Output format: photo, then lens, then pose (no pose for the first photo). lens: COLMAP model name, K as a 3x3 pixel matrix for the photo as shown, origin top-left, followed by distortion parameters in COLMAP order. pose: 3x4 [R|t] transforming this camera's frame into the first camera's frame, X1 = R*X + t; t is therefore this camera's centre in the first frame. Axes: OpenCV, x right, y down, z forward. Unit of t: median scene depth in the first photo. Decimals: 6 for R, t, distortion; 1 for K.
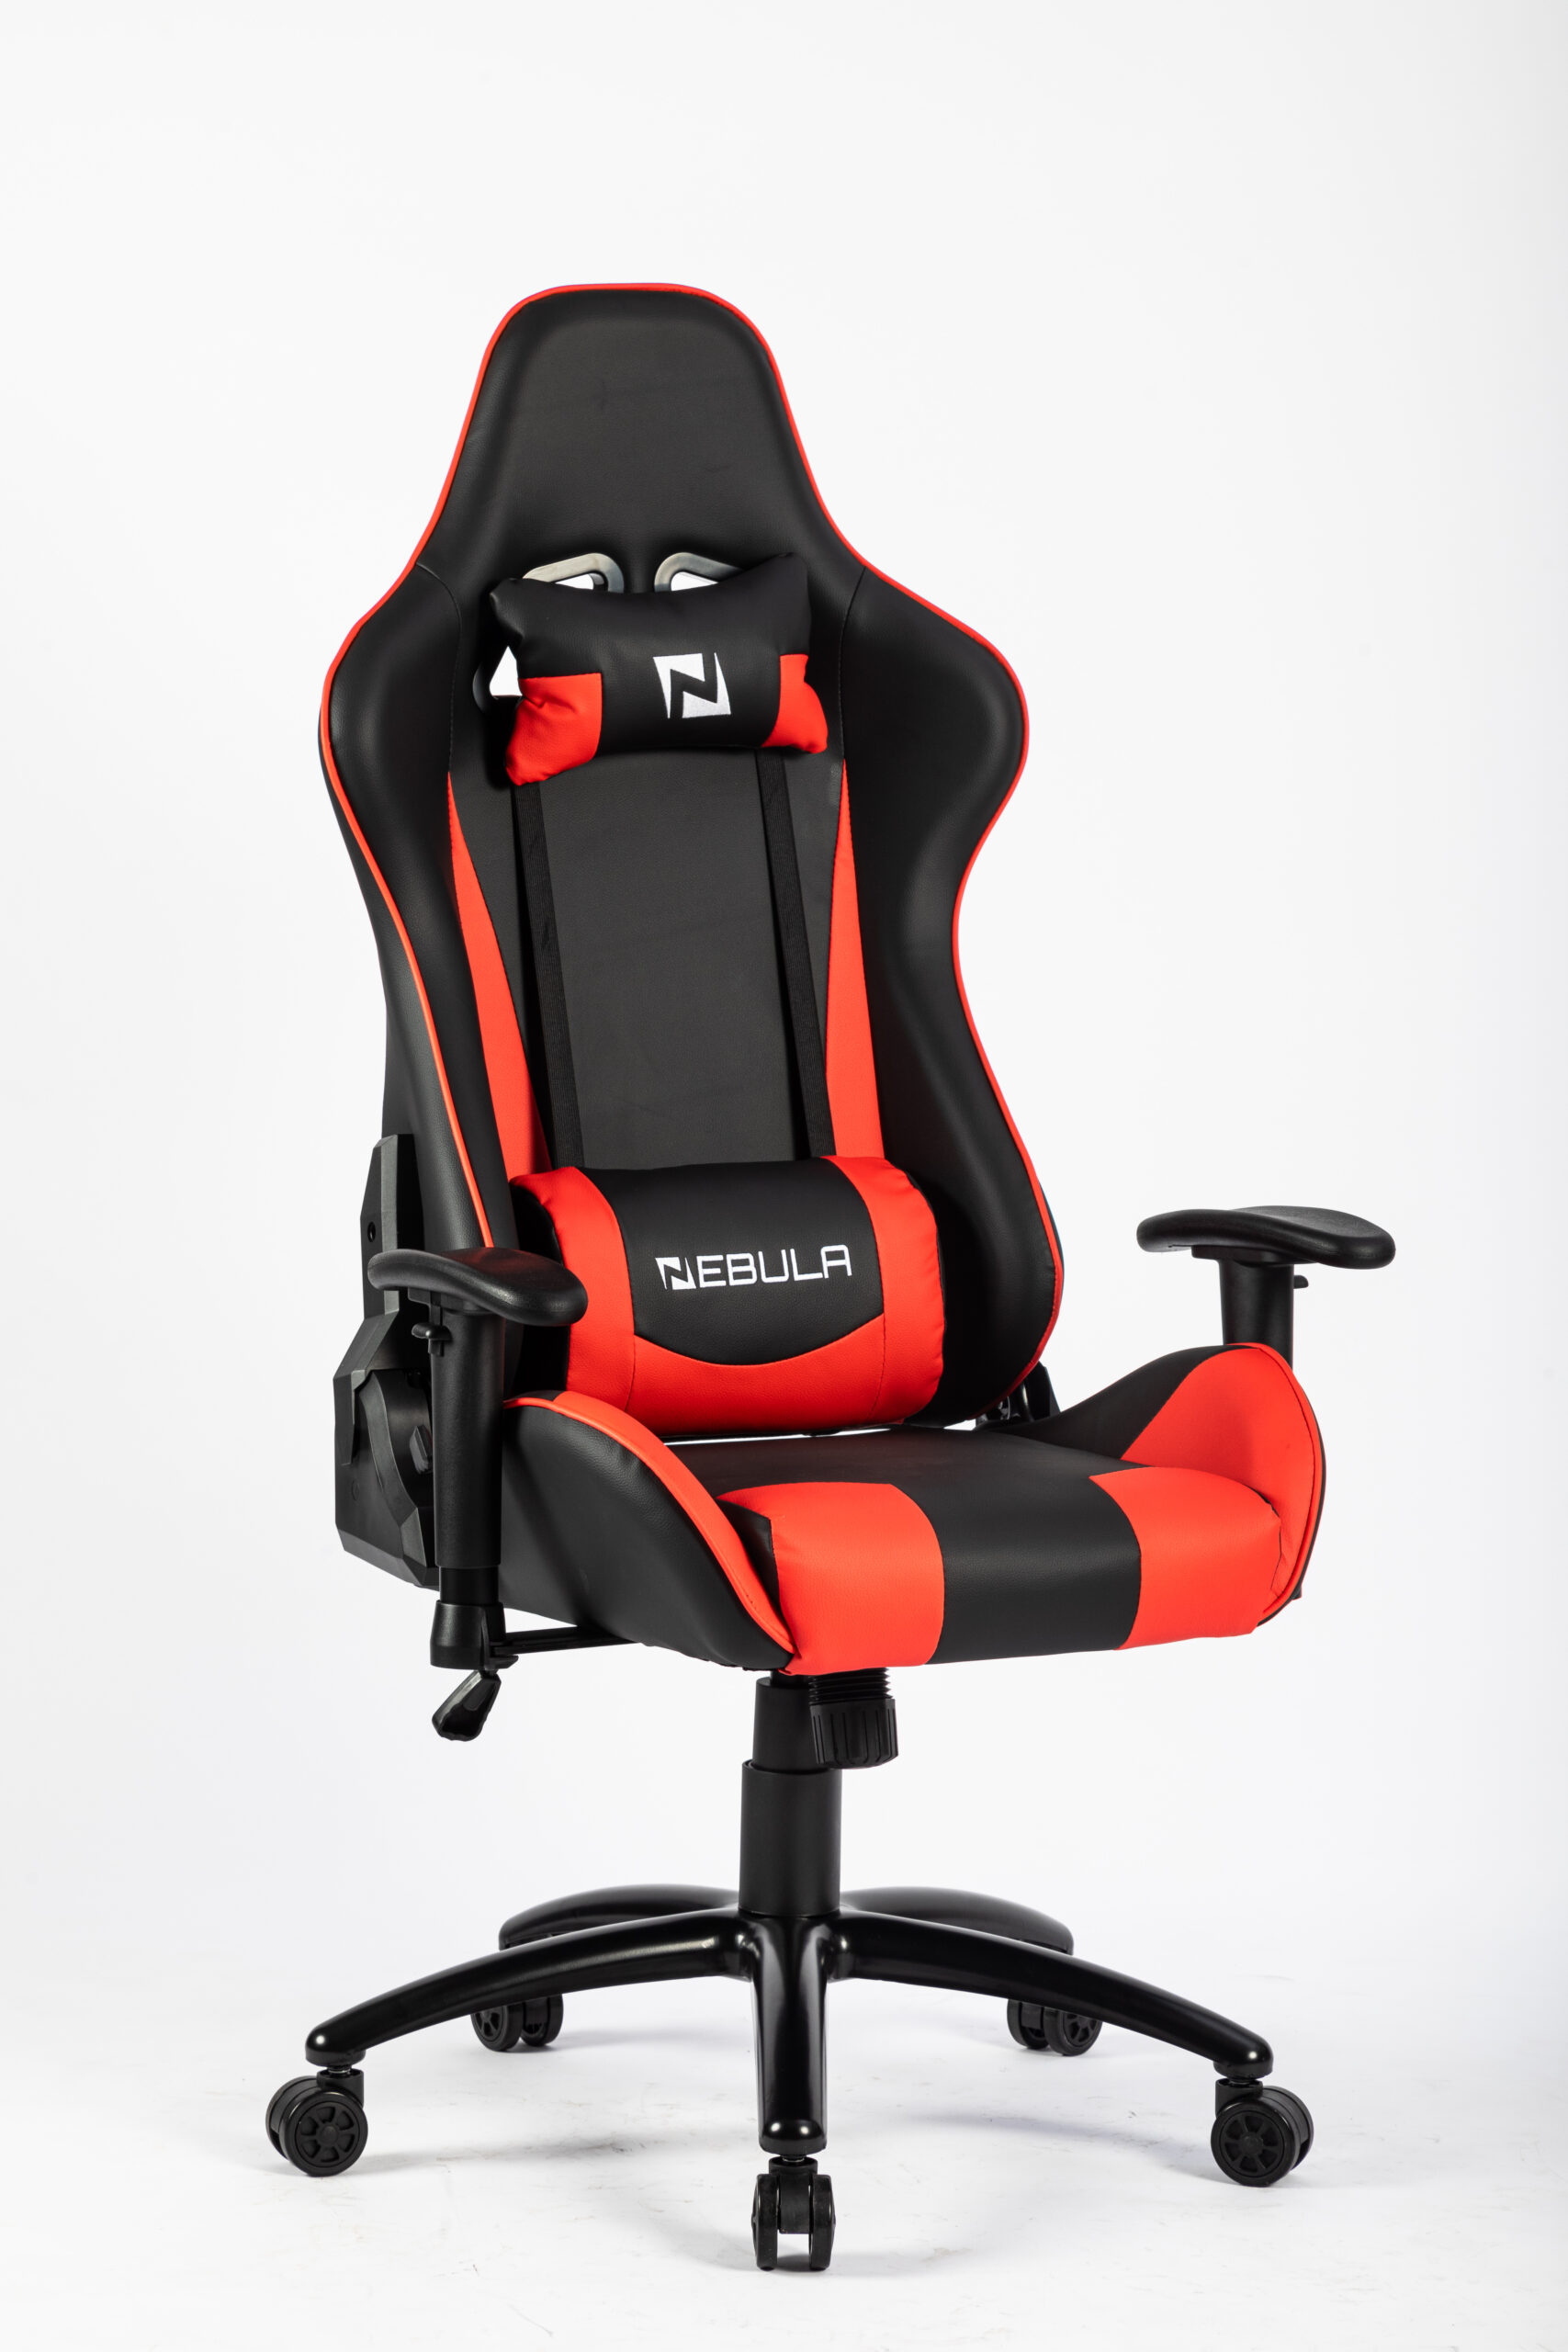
lens RADIAL K [[6603.2, 0, 784.0], [0, 6603.2, 1176.0], [0, 0, 1]] dist [0.049792, 1.349989]
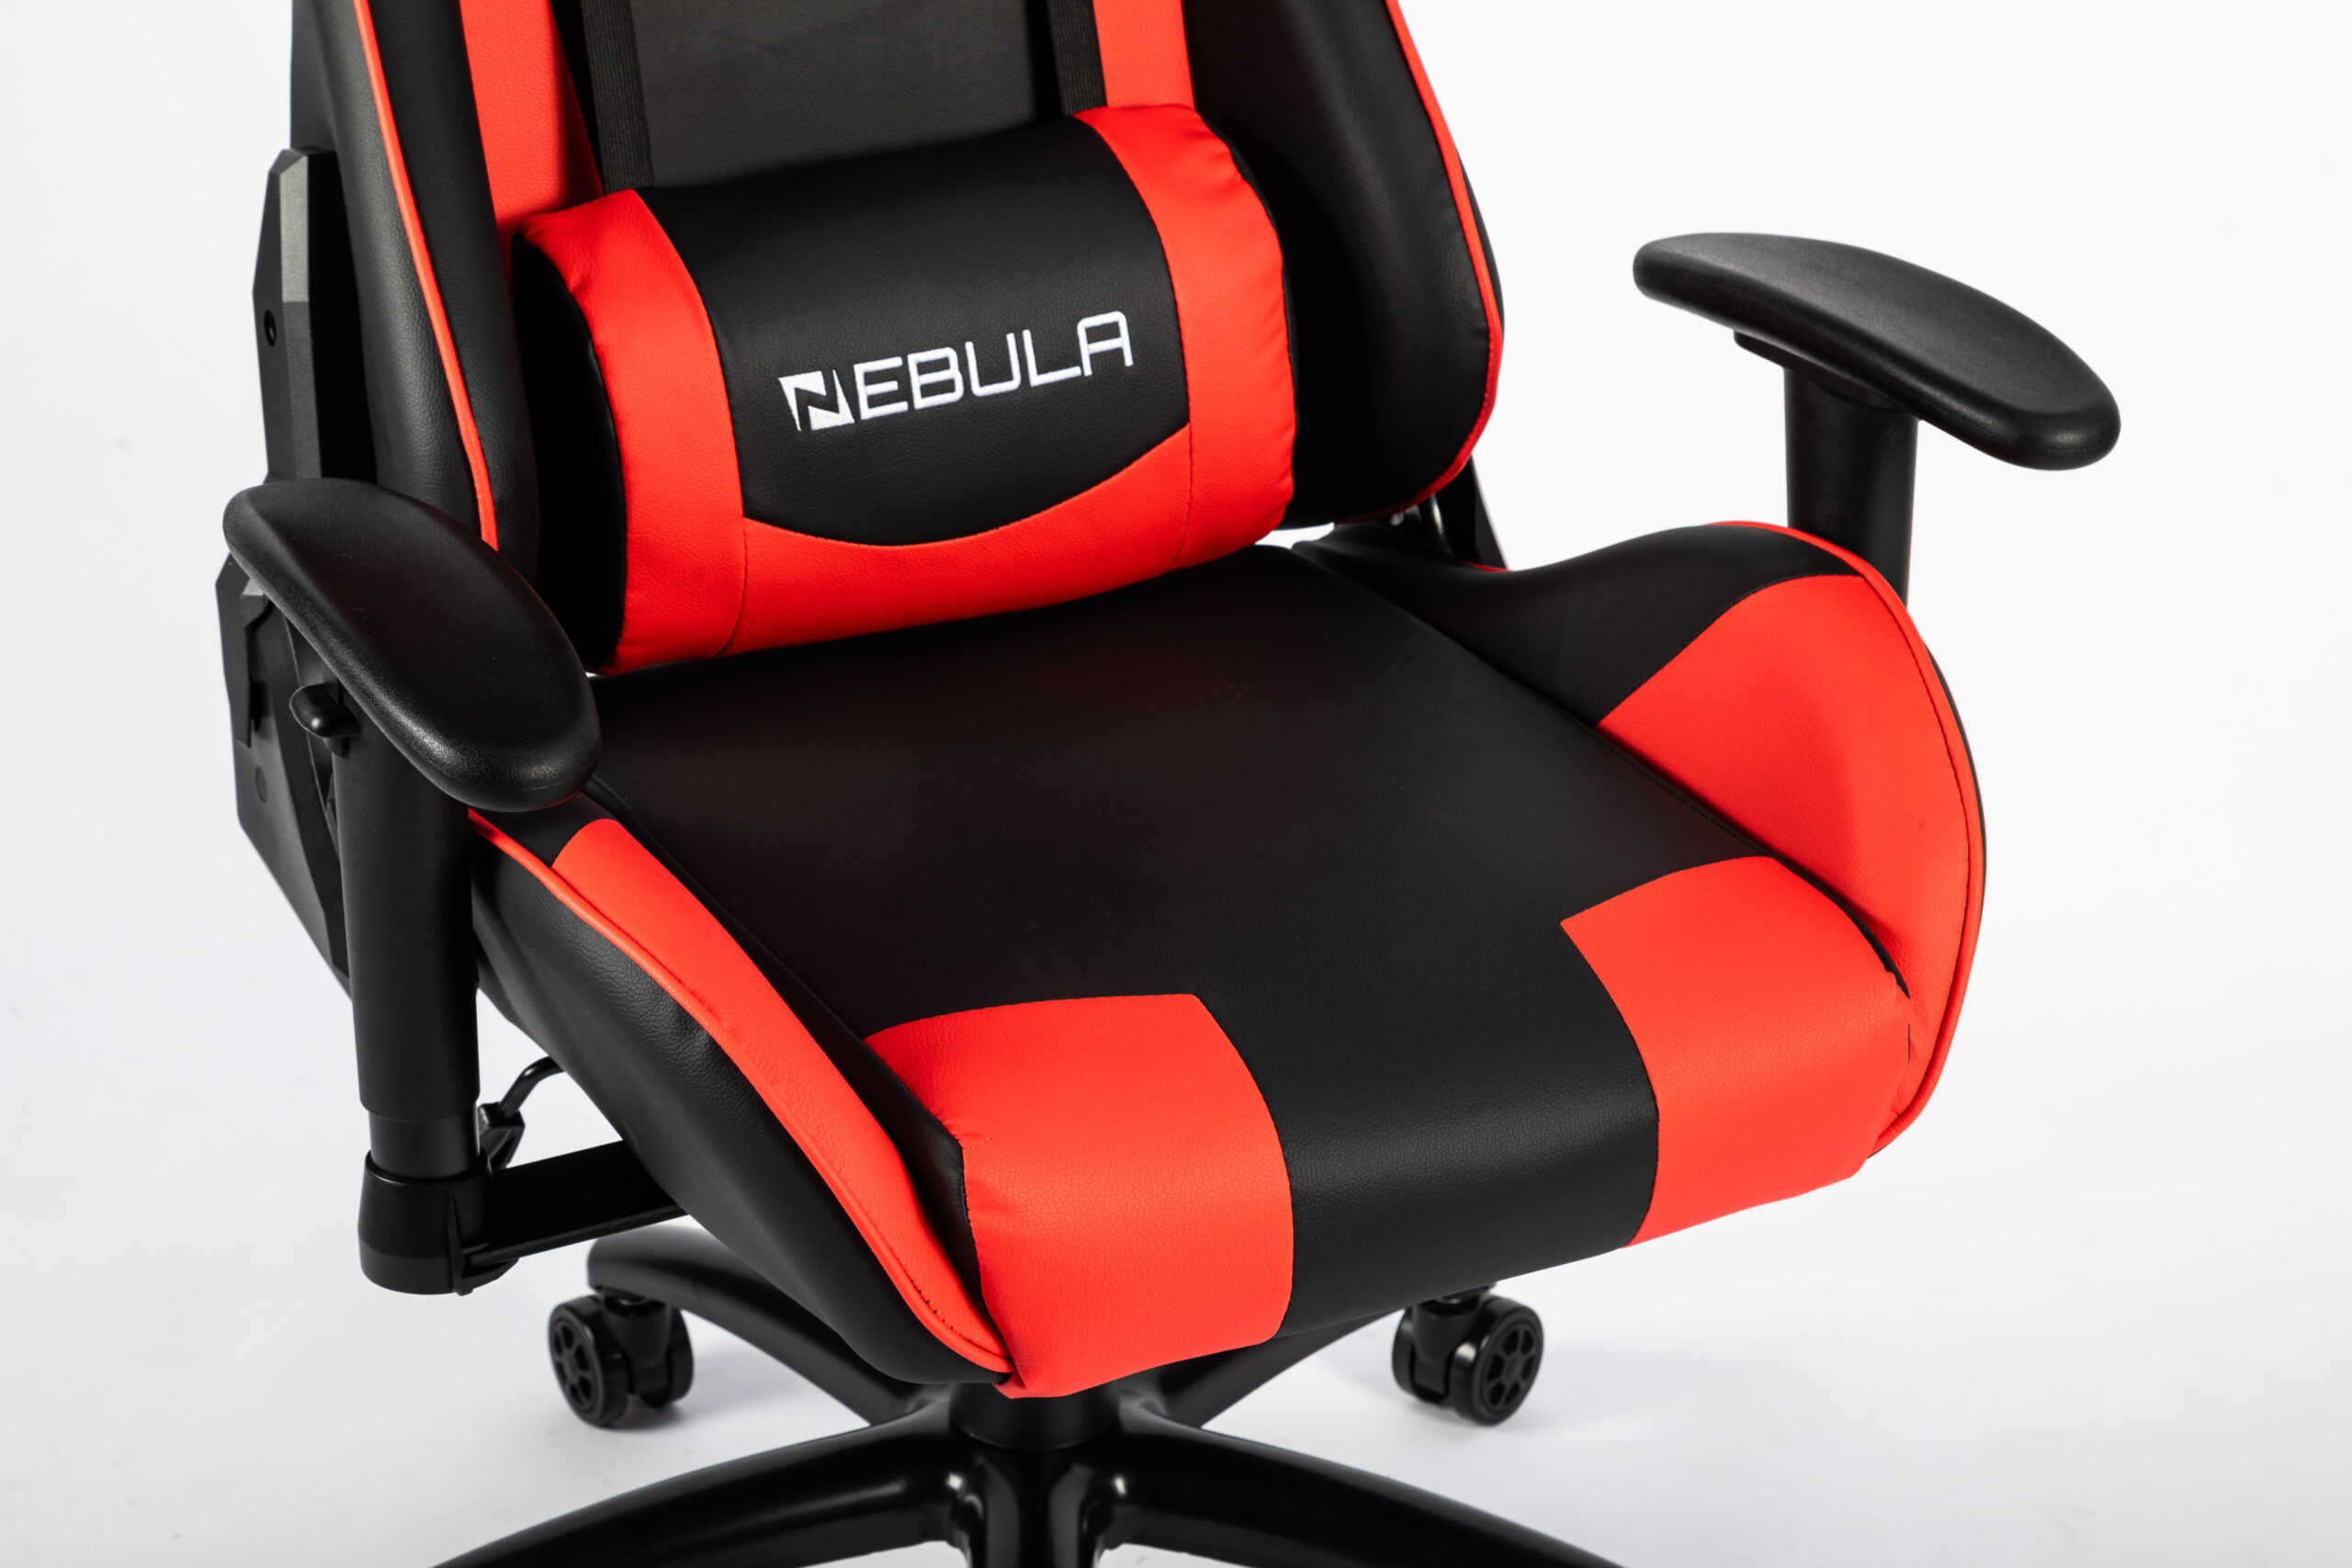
lens RADIAL K [[5841.6, 0, 1176.0], [0, 5841.6, 784.0], [0, 0, 1]] dist [0.029986, -0.033354]
pose [[0.999981, -0.005972, 0.001272, 0.013304], [0.005227, 0.944878, 0.327380, -0.116808], [-0.003157, -0.327367, 0.944892, 0.520849]]
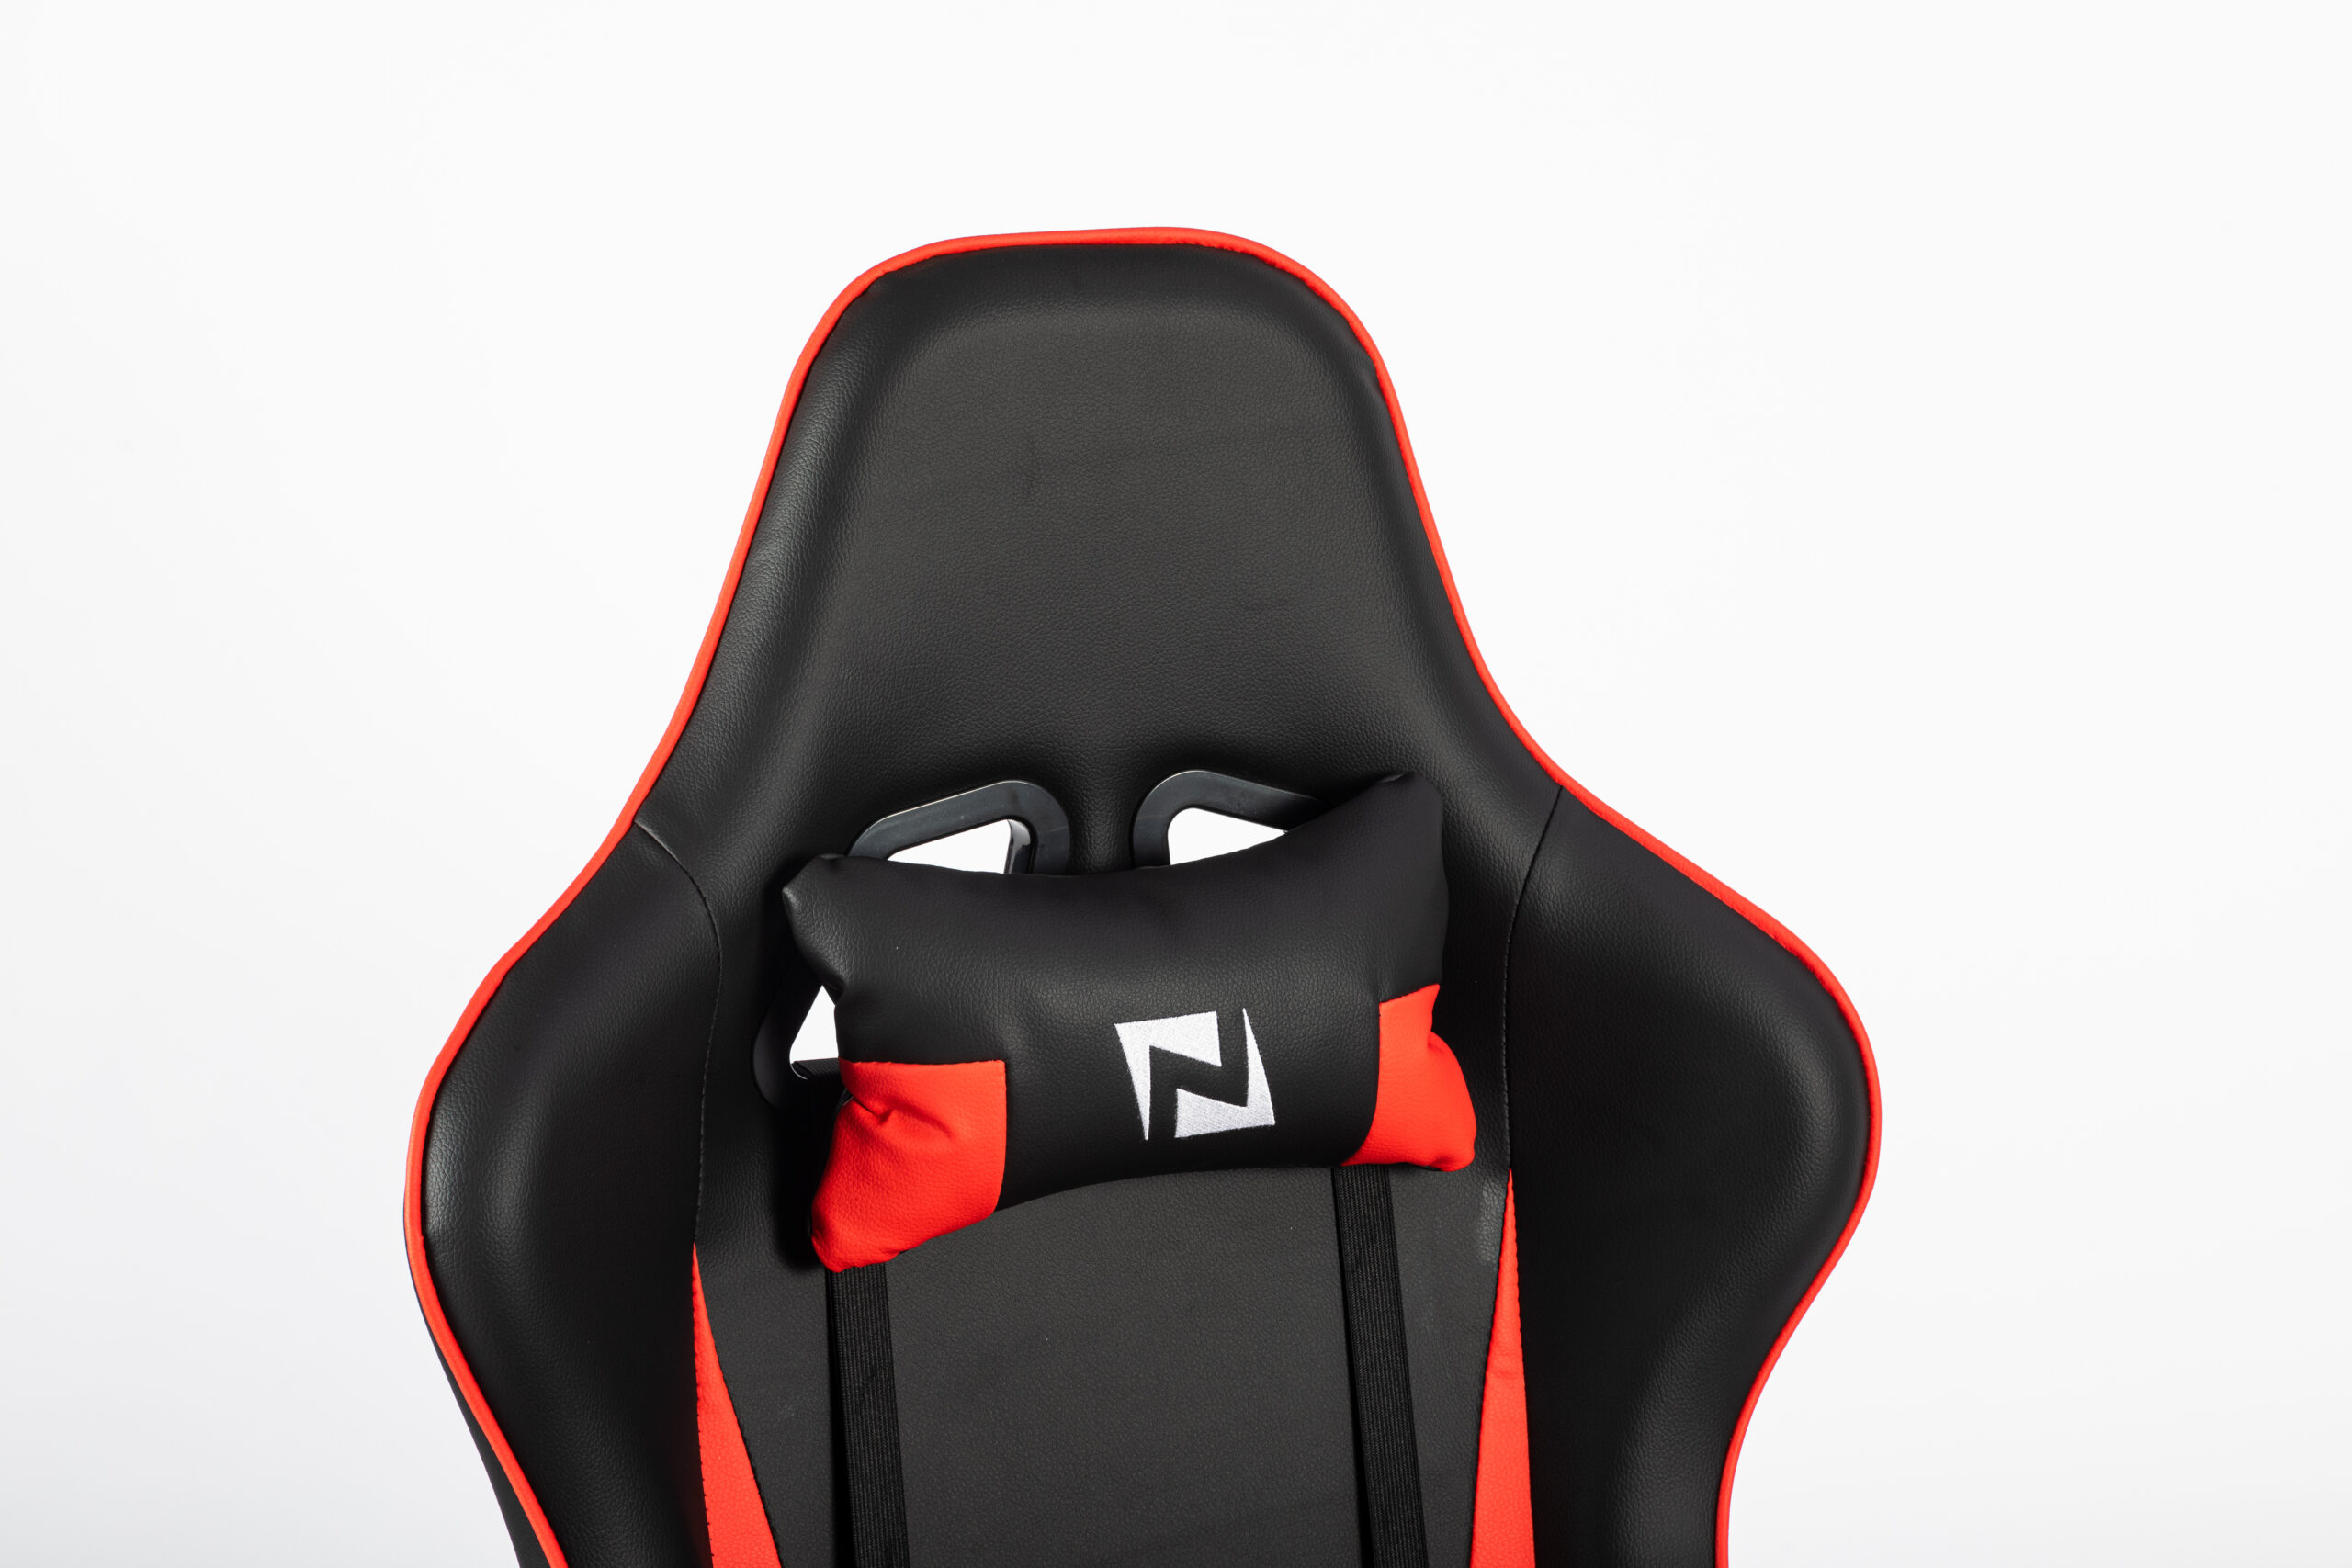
lens RADIAL K [[6681.6, 0, 1176.0], [0, 6681.6, 784.0], [0, 0, 1]] dist [0.026816, -1.080270]
pose [[0.997974, 0.024098, -0.058876, 0.007259], [-0.021162, 0.998526, 0.049985, -0.065622], [0.059994, -0.048638, 0.997013, 0.275713]]
